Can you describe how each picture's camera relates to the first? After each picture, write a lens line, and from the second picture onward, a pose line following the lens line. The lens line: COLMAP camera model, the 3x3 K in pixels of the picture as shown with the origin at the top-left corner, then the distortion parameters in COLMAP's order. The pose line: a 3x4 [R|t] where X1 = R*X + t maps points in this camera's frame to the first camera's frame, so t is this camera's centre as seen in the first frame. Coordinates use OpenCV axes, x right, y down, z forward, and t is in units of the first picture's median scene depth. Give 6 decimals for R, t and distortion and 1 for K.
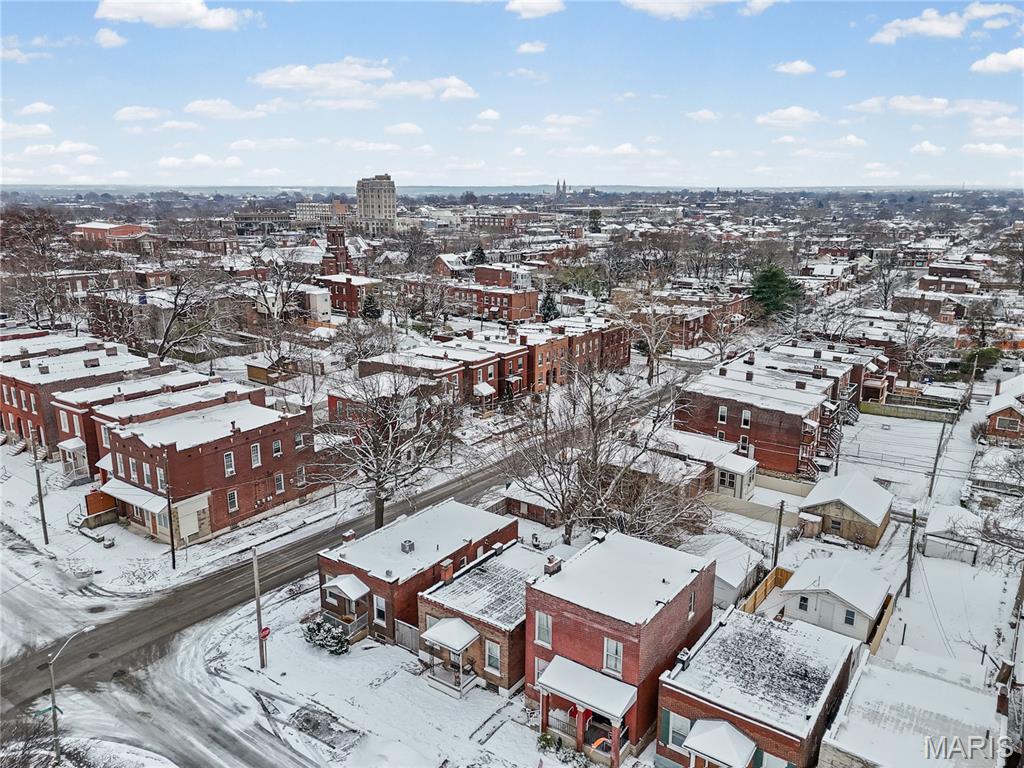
lens RADIAL K [[778.8, 0, 486.9], [0, 778.8, 399.1], [0, 0, 1]] dist [0.067665, -0.033262]
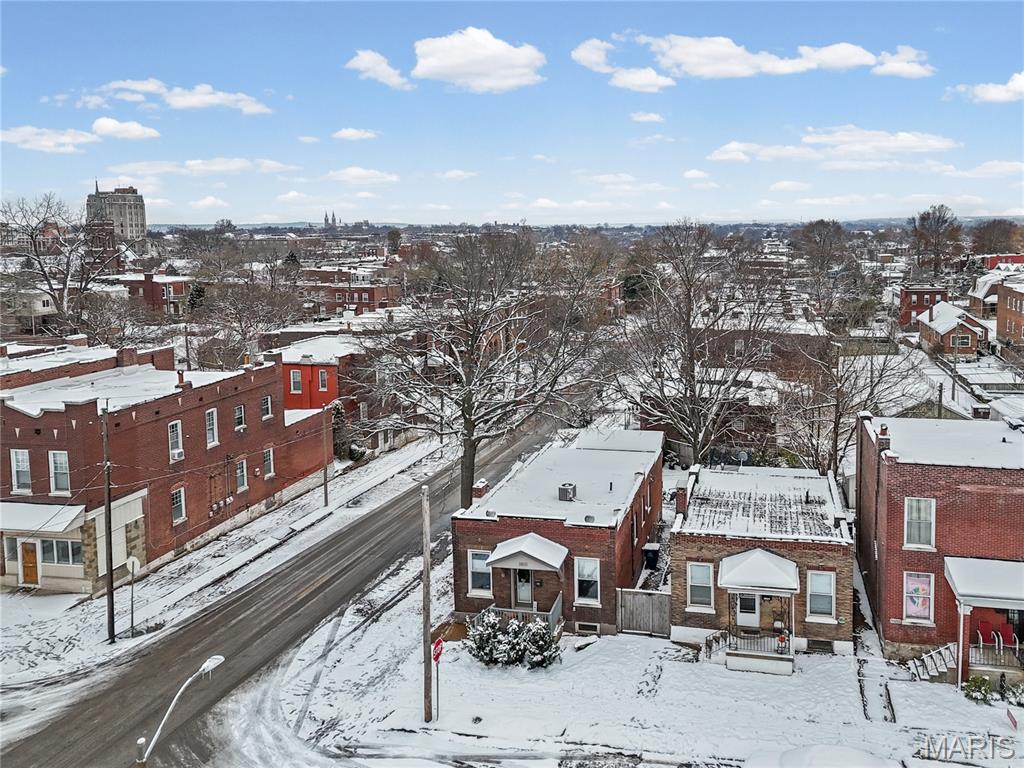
lens RADIAL K [[778.8, 0, 520.5], [0, 778.8, 353.4], [0, 0, 1]] dist [0.067665, -0.033262]
pose [[0.897924, -0.048022, 0.437524, -0.359012], [0.122402, 0.982064, -0.143414, 0.138476], [-0.422790, 0.182329, 0.887697, 0.344478]]
